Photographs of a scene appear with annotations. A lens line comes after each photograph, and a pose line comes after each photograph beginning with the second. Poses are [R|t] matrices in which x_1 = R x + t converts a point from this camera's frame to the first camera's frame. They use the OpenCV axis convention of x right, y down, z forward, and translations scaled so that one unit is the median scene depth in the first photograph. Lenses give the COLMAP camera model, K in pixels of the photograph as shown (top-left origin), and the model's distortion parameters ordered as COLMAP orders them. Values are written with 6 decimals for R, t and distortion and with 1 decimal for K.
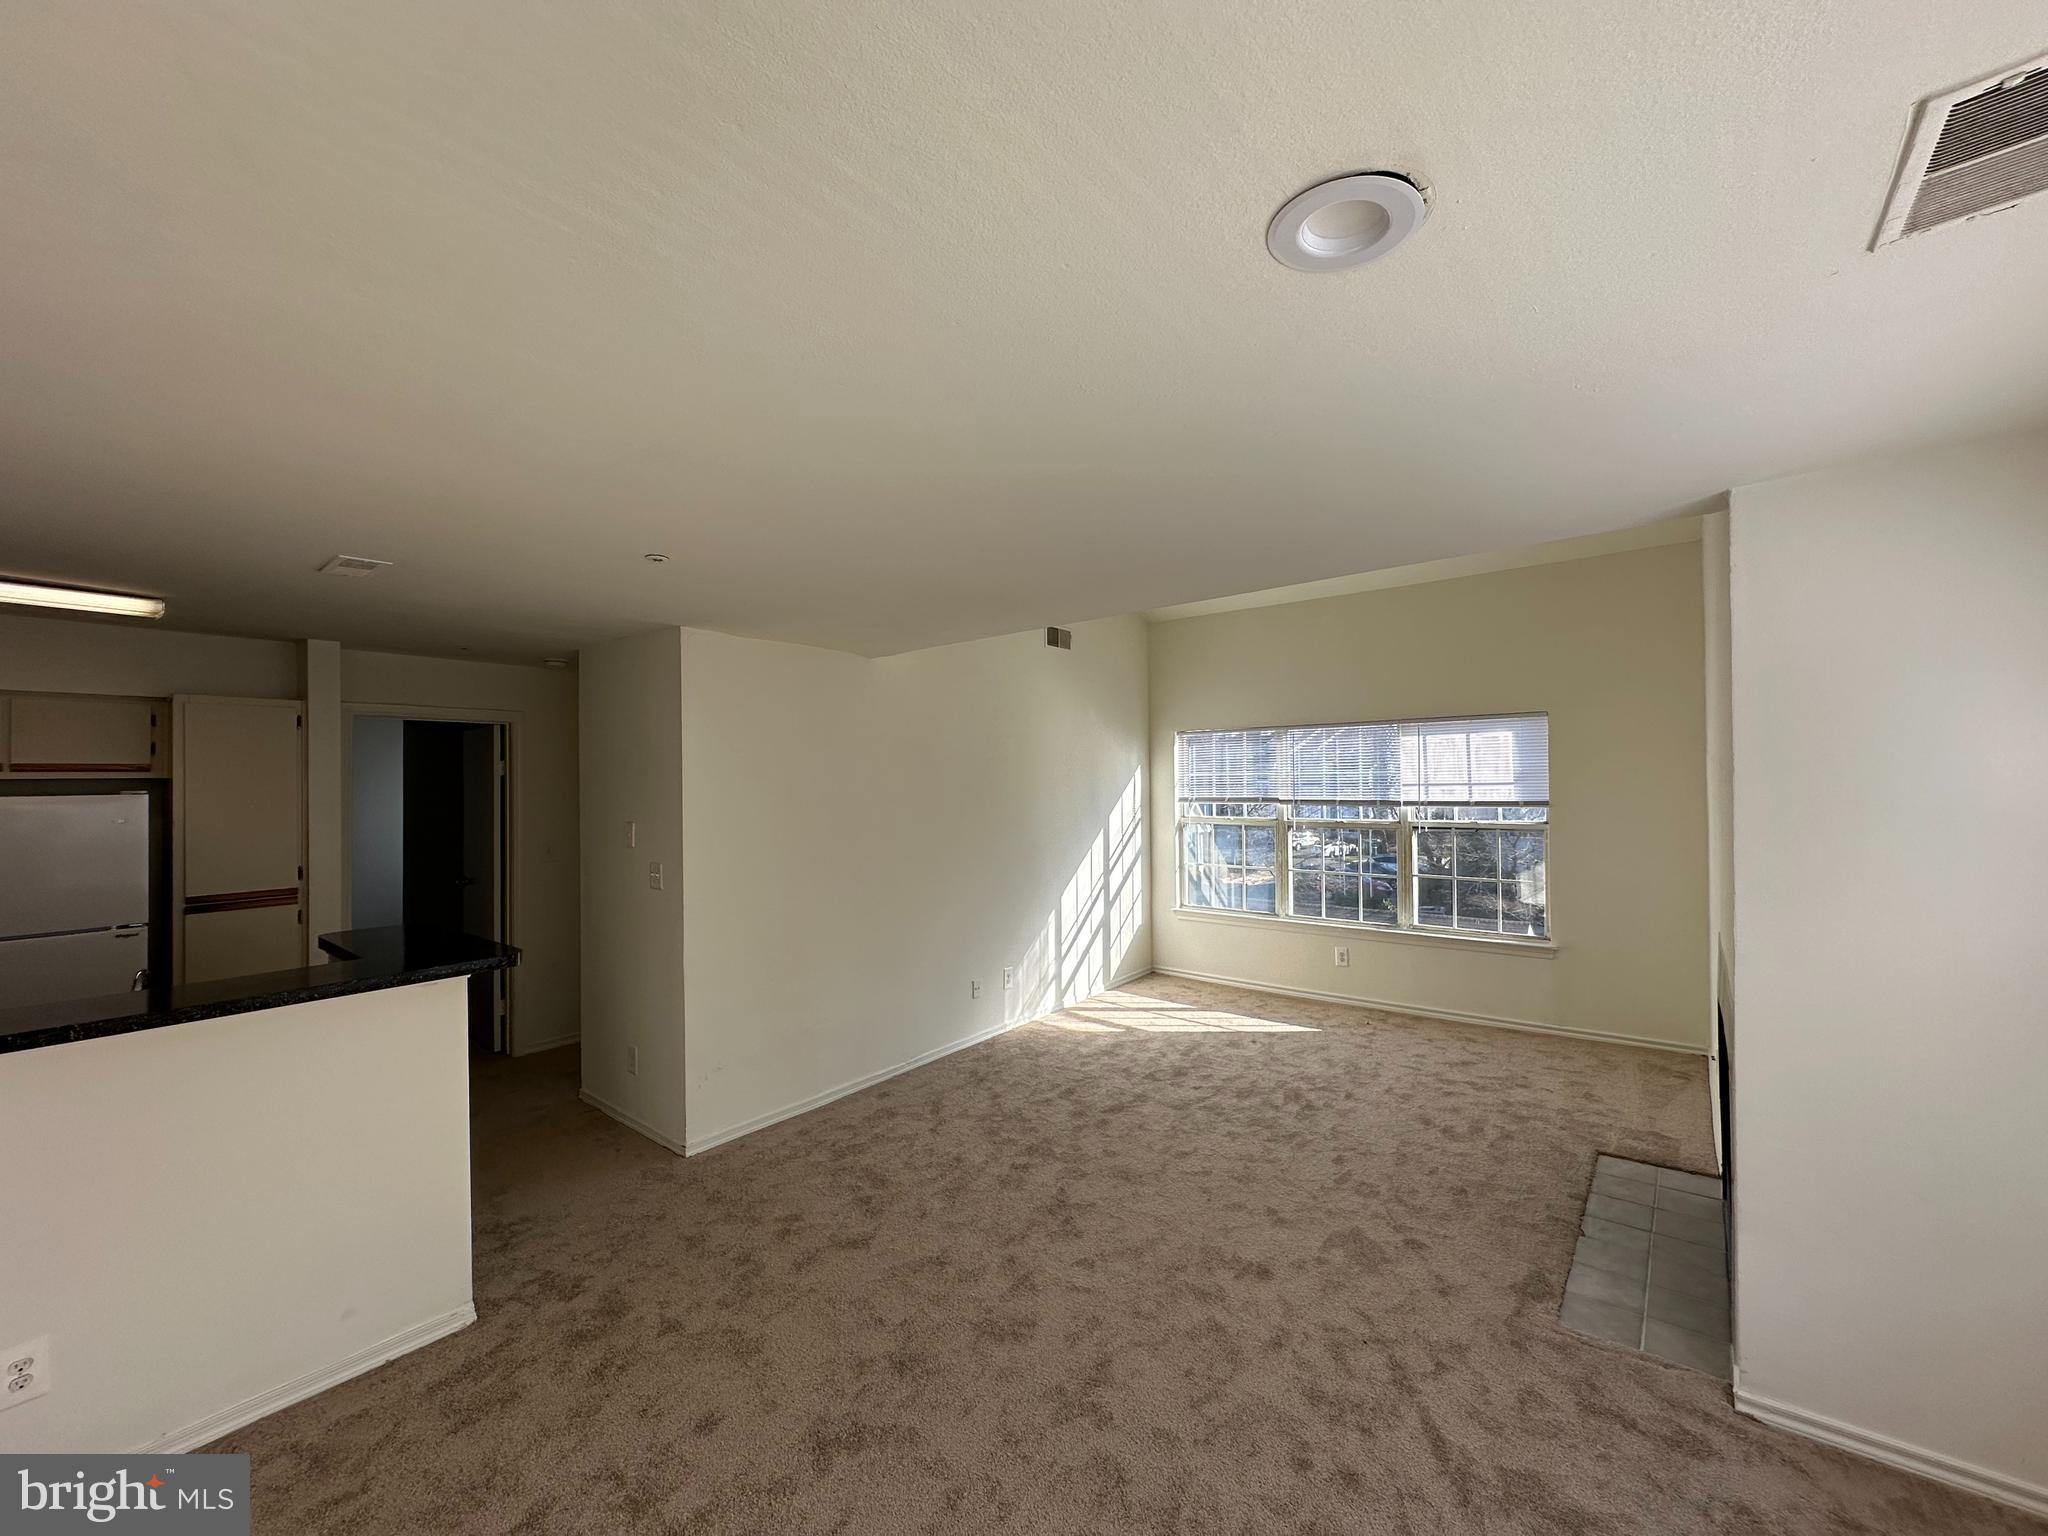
lens RADIAL K [[809.0, 0, 1021.8], [0, 809.0, 770.2], [0, 0, 1]] dist [-0.003507, 0.000896]
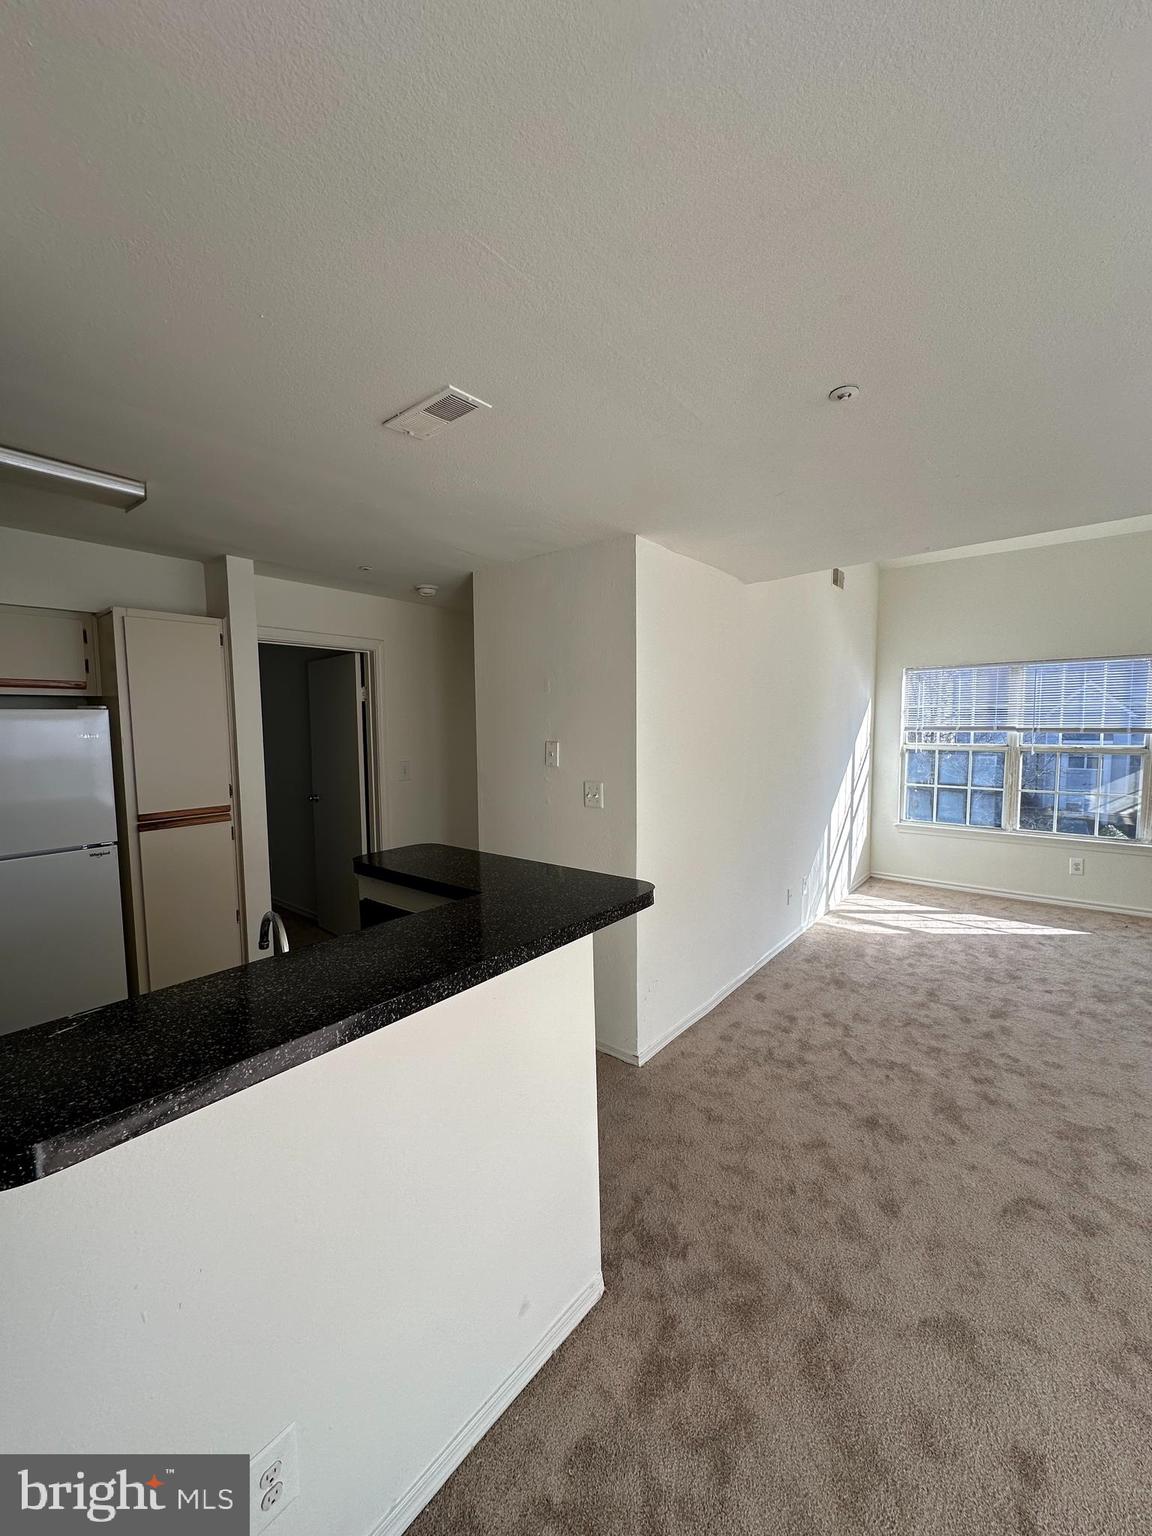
lens RADIAL K [[606.7, 0, 577.1], [0, 606.7, 768.9], [0, 0, 1]] dist [-0.003507, 0.000896]
pose [[0.999952, 0.002945, -0.009376, -0.362222], [-0.002099, 0.996038, 0.088906, 0.024649], [0.009601, -0.088882, 0.995996, 0.196041]]
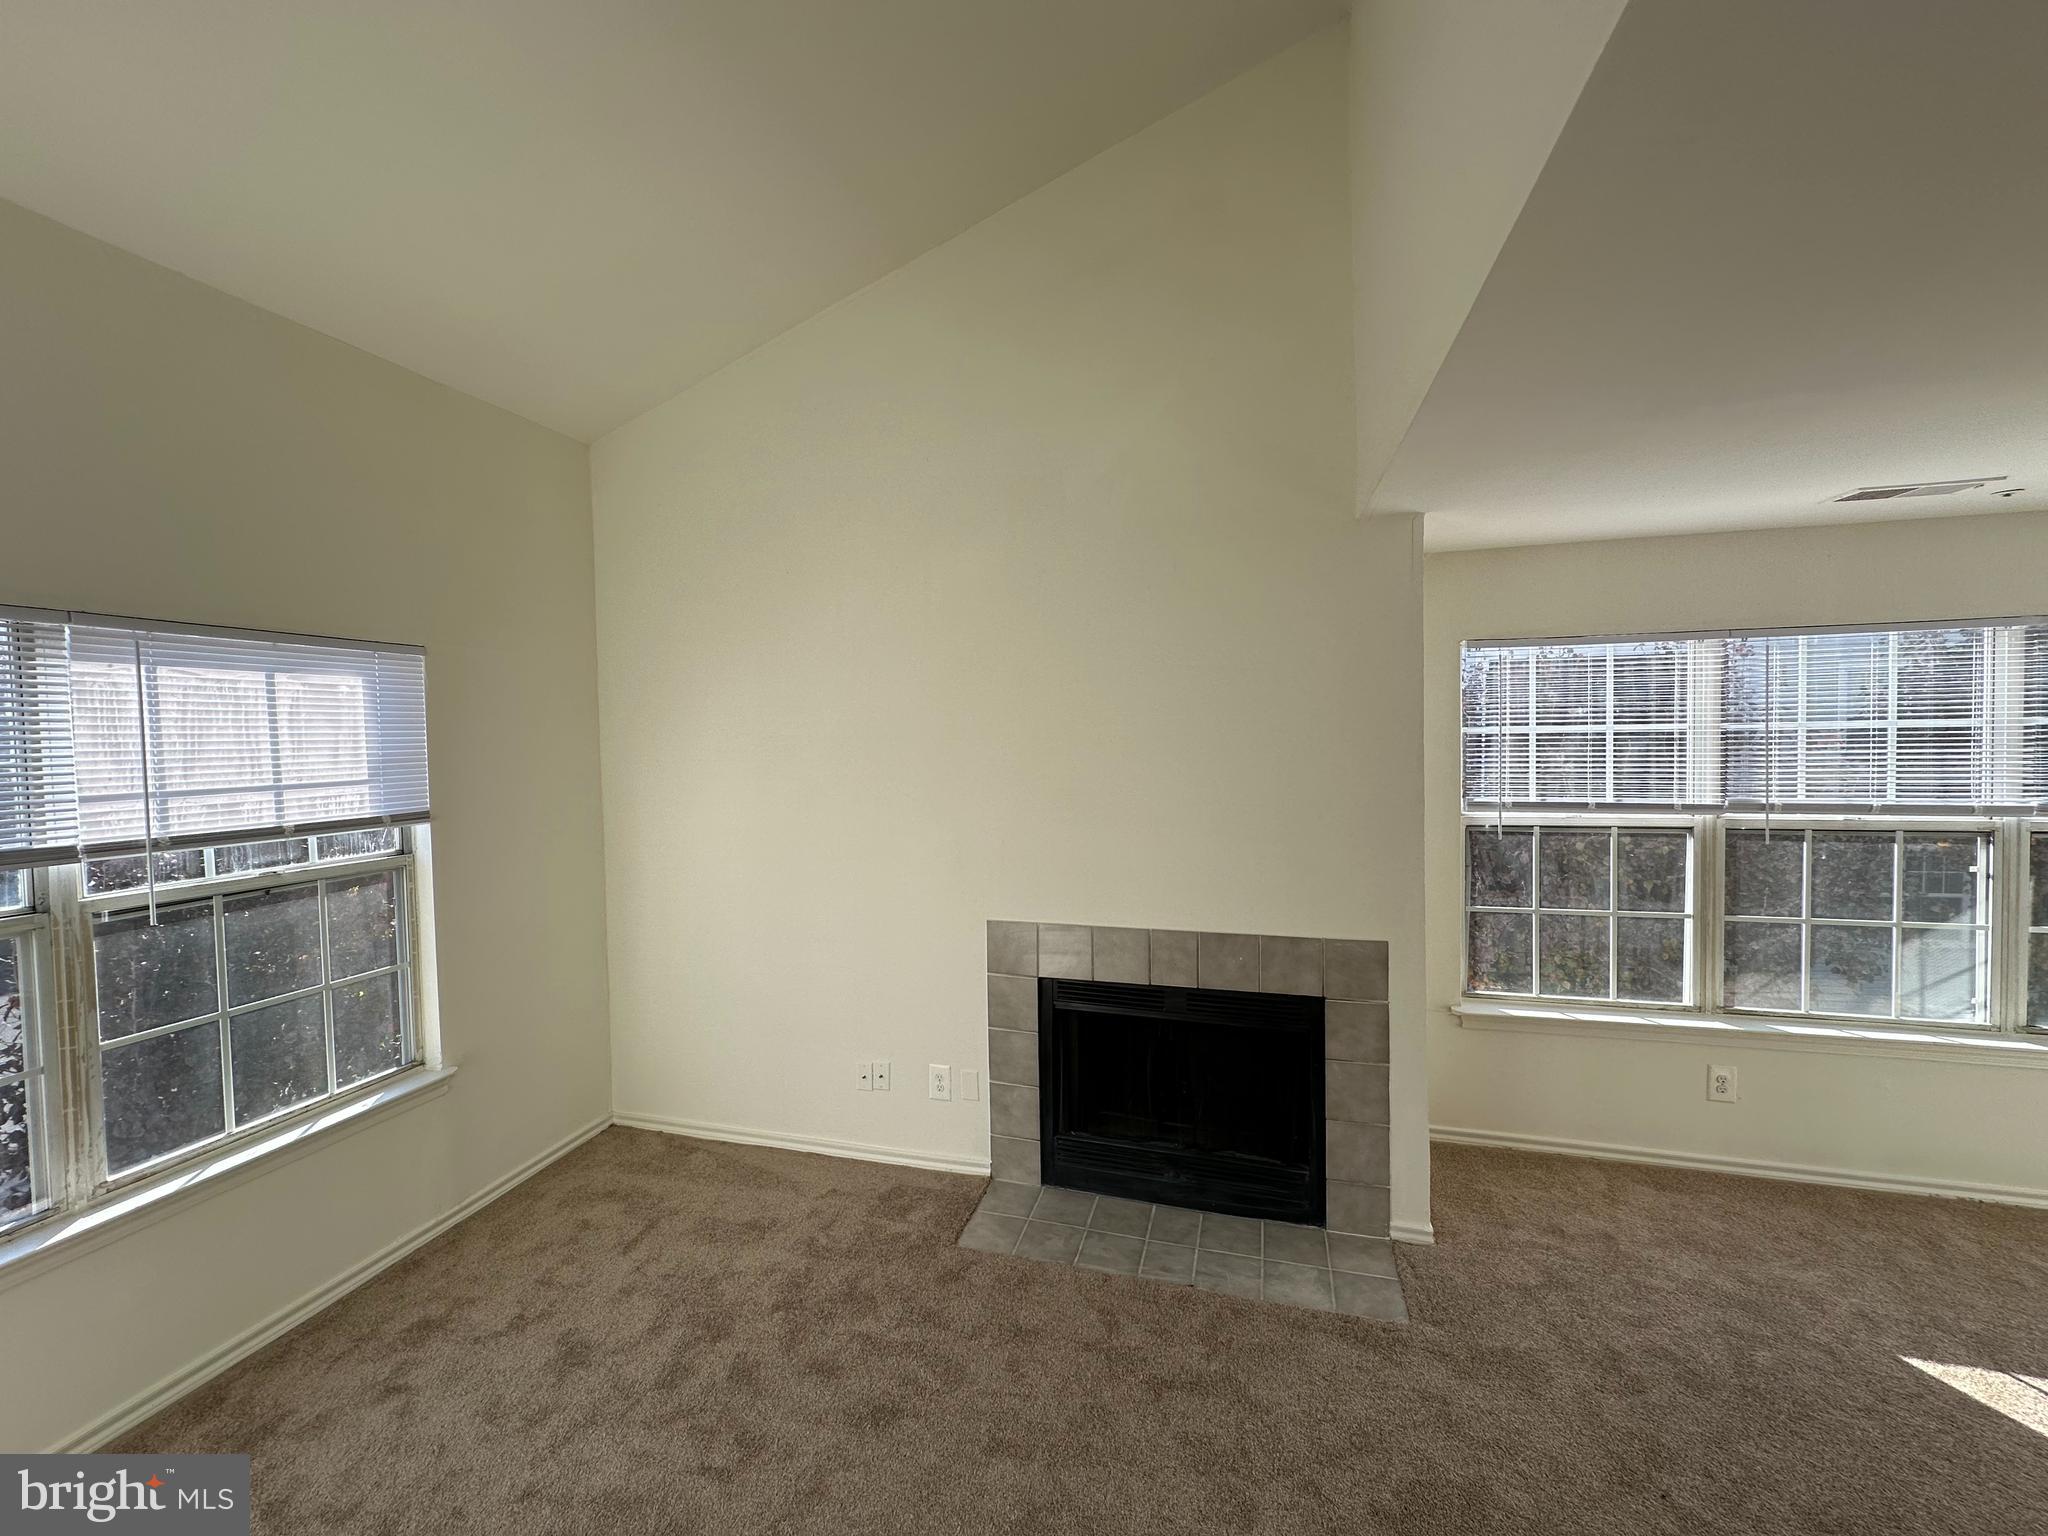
lens RADIAL K [[809.0, 0, 1022.8], [0, 809.0, 767.8], [0, 0, 1]] dist [-0.003507, 0.000896]
pose [[-0.384406, -0.011216, 0.923096, -0.009761], [0.015762, 0.999701, 0.018711, 0.004958], [-0.923030, 0.021743, -0.384114, 0.884464]]
